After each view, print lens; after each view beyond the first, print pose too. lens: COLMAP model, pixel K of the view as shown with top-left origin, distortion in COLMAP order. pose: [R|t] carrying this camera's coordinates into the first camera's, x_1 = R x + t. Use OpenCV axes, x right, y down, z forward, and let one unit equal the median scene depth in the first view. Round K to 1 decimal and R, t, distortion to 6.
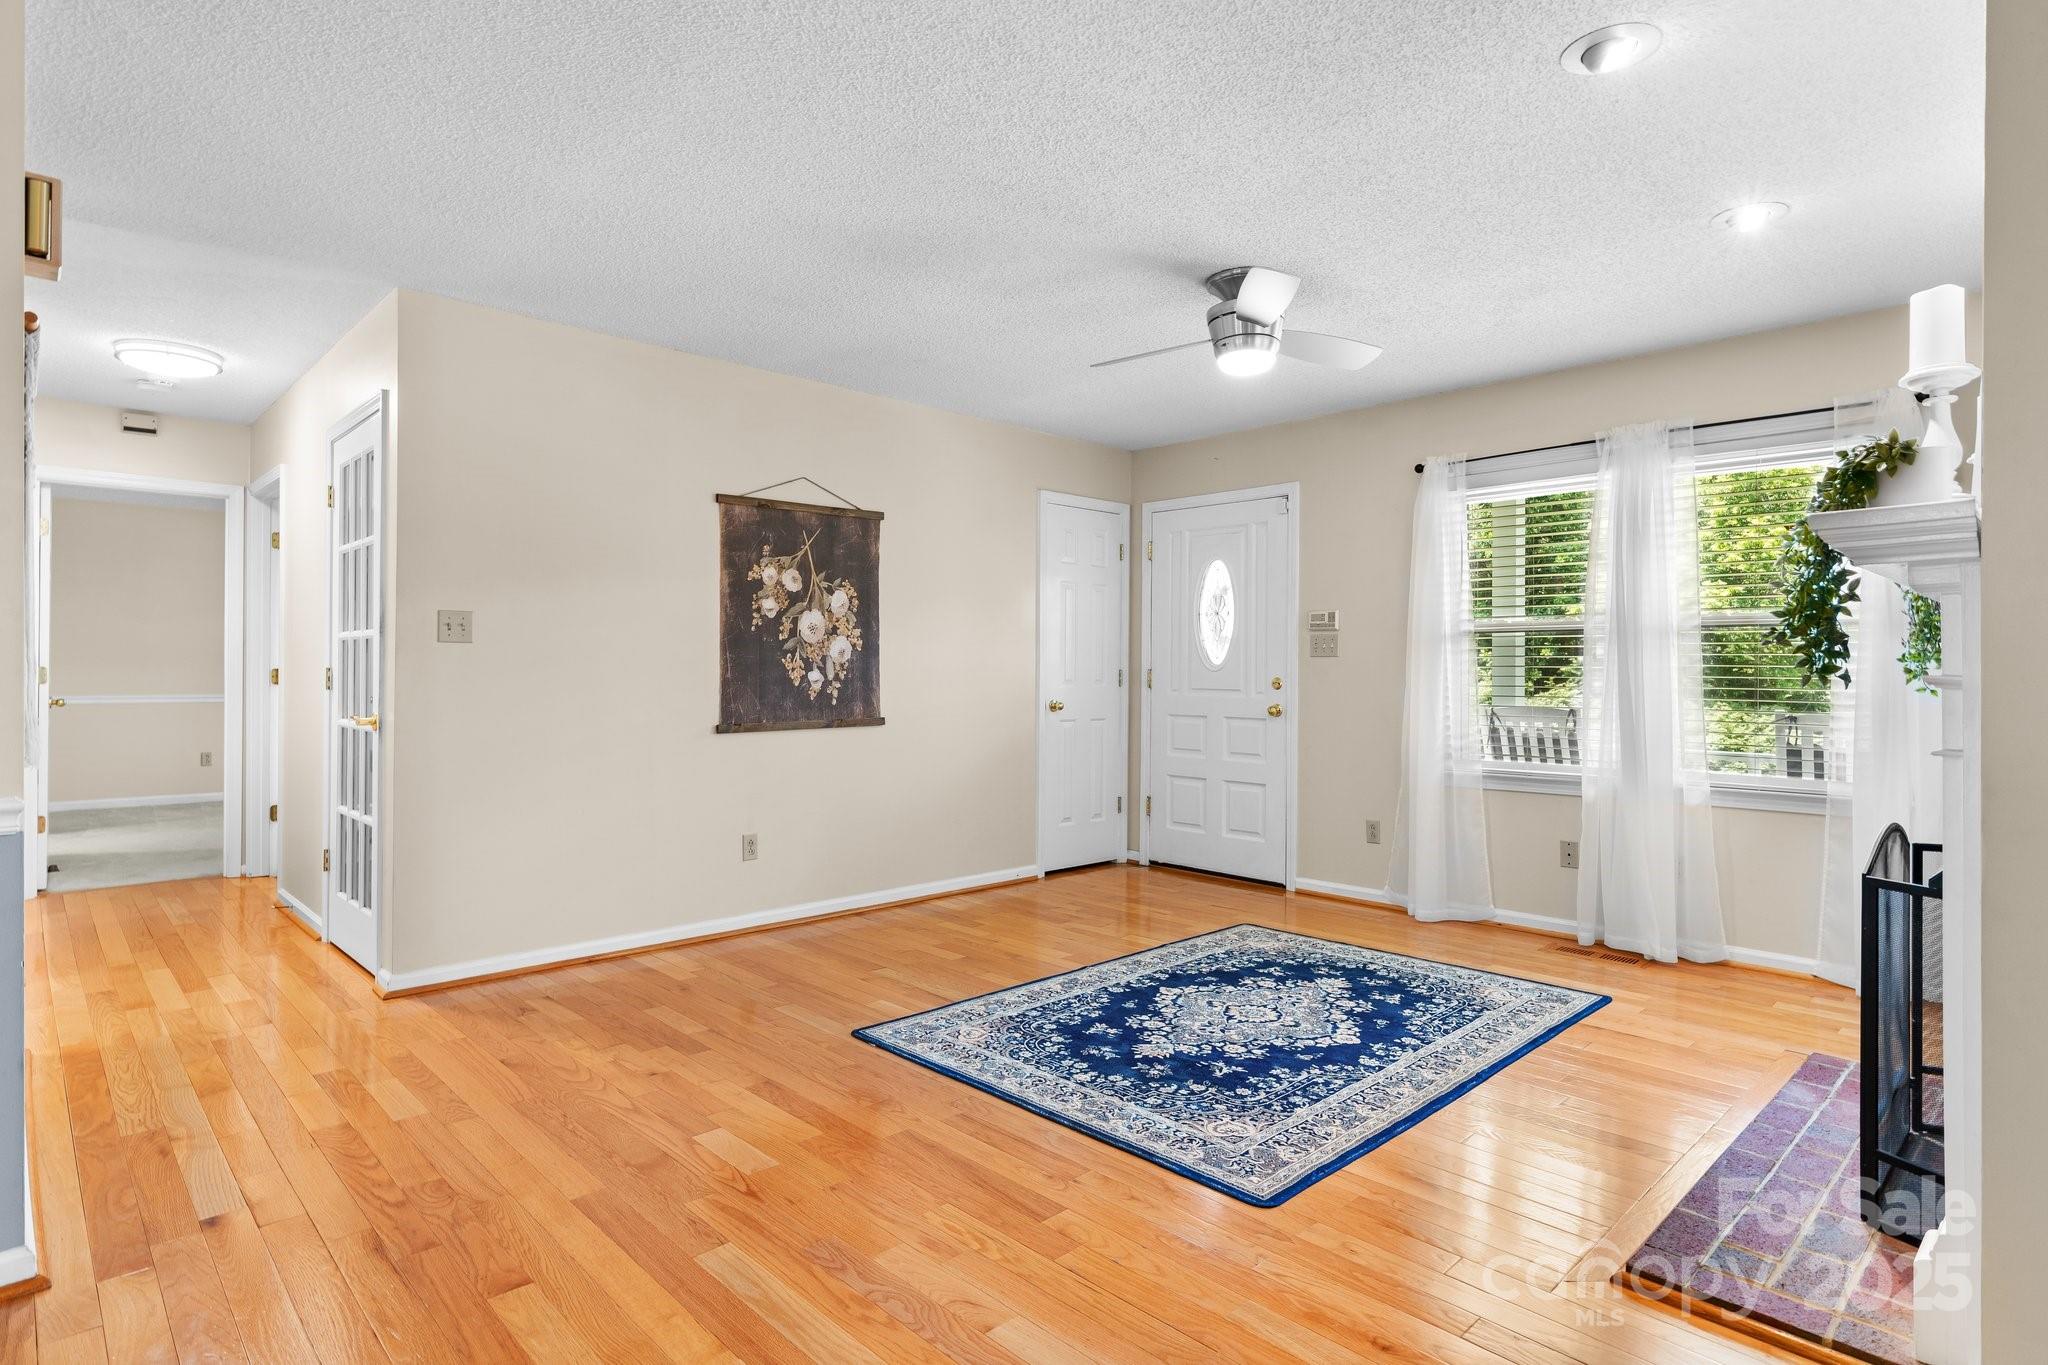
lens RADIAL K [[1054.1, 0, 1021.6], [0, 1054.1, 666.0], [0, 0, 1]] dist [-0.005041, -0.000521]
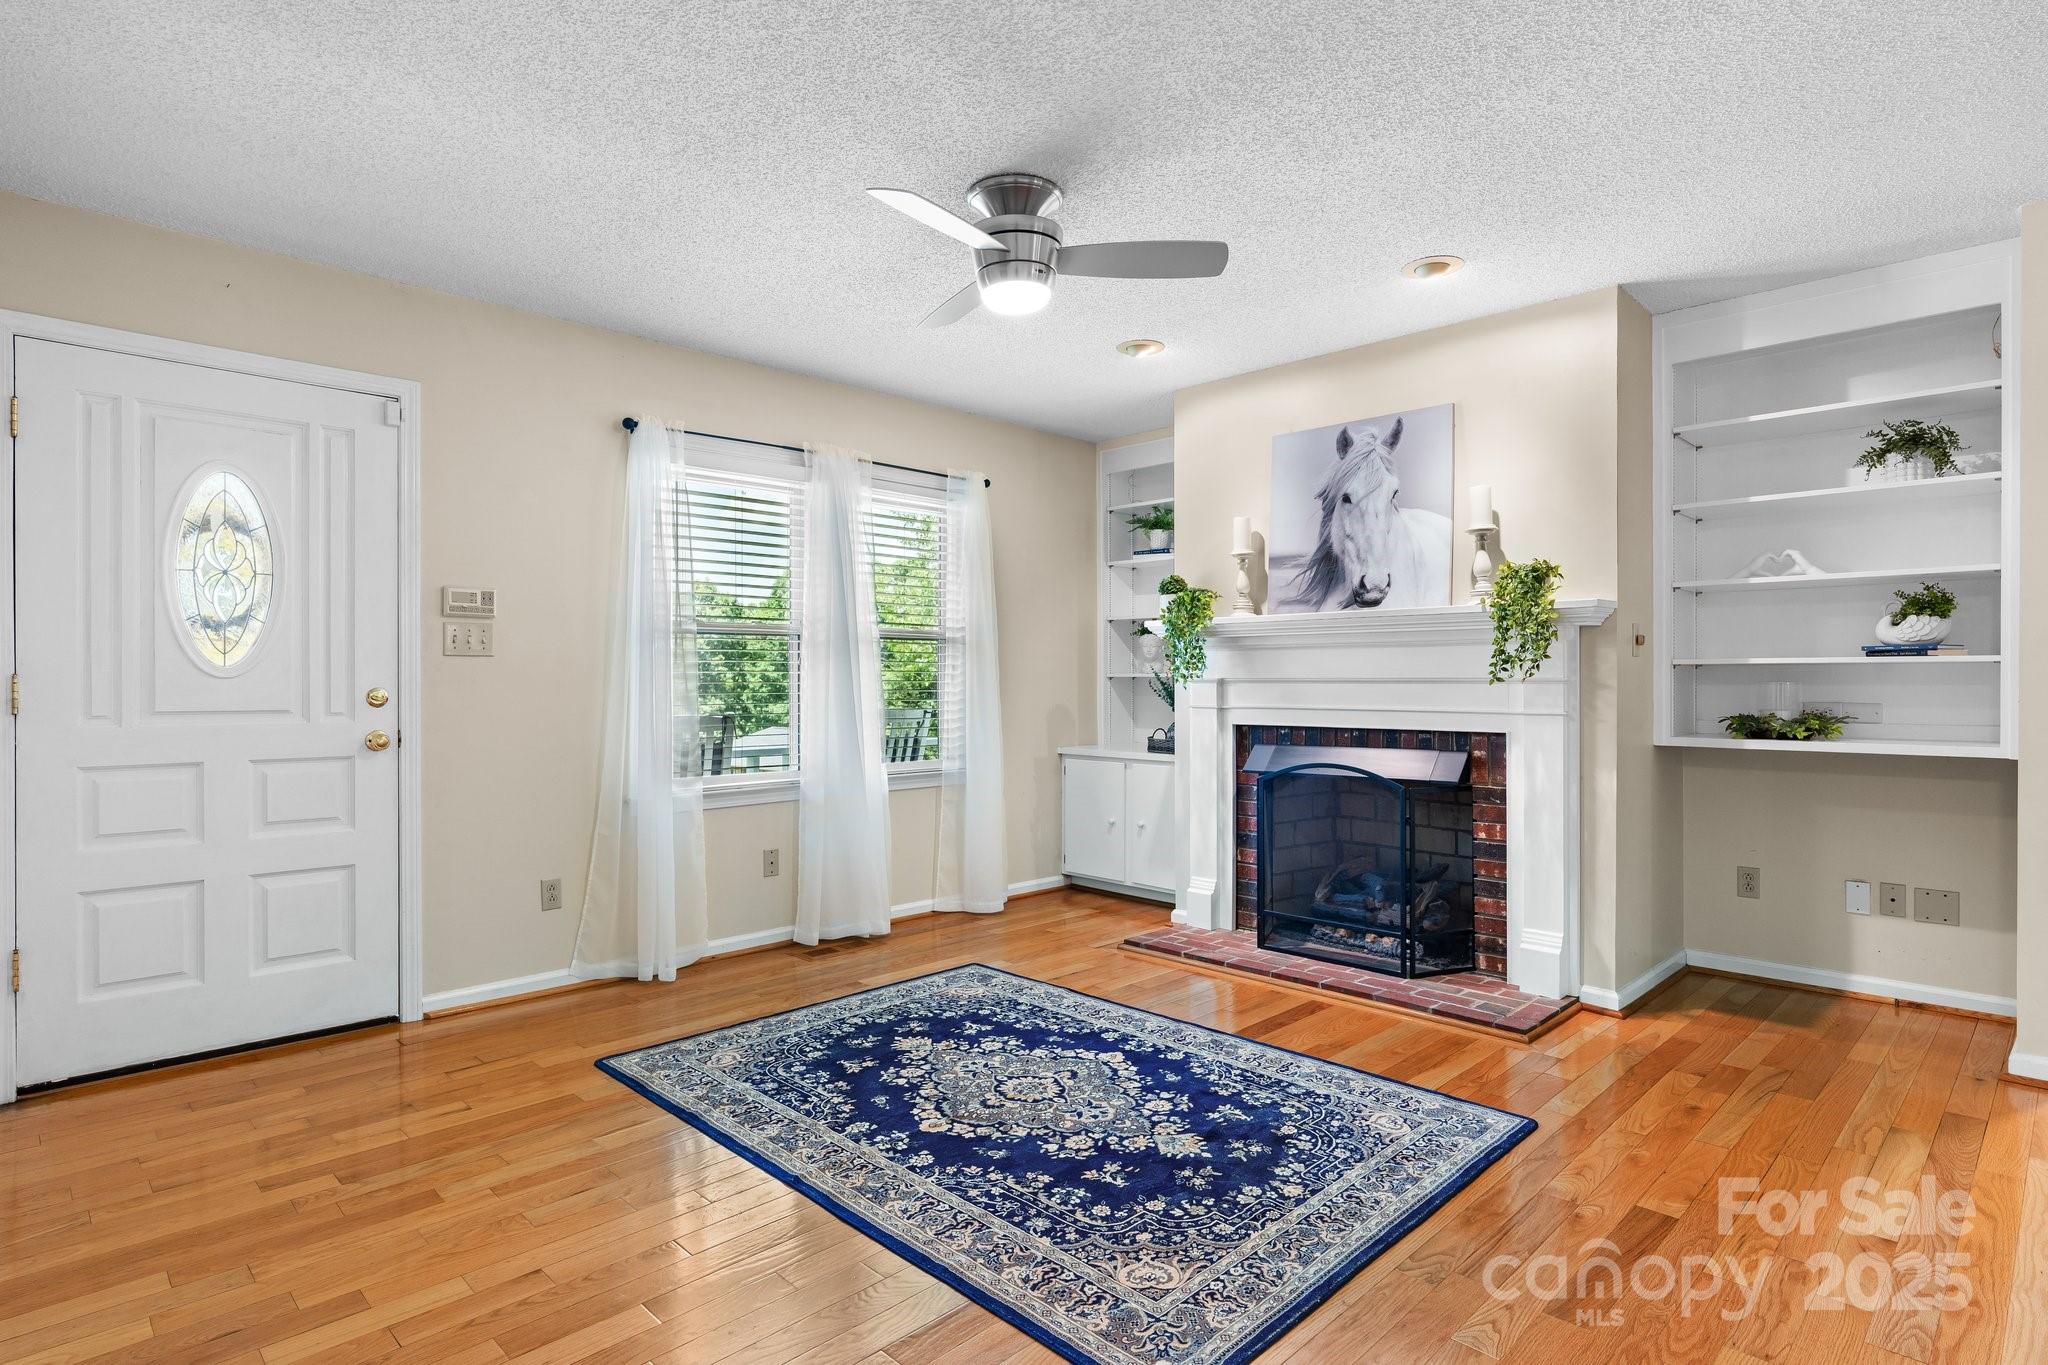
lens RADIAL K [[1062.3, 0, 1009.6], [0, 1062.3, 686.0], [0, 0, 1]] dist [-0.010282, 0.000917]
pose [[-0.003502, -0.010599, 0.999938, -0.625094], [-0.002199, 0.999941, 0.010591, 0.003983], [-0.999991, -0.002162, -0.003525, 1.039587]]
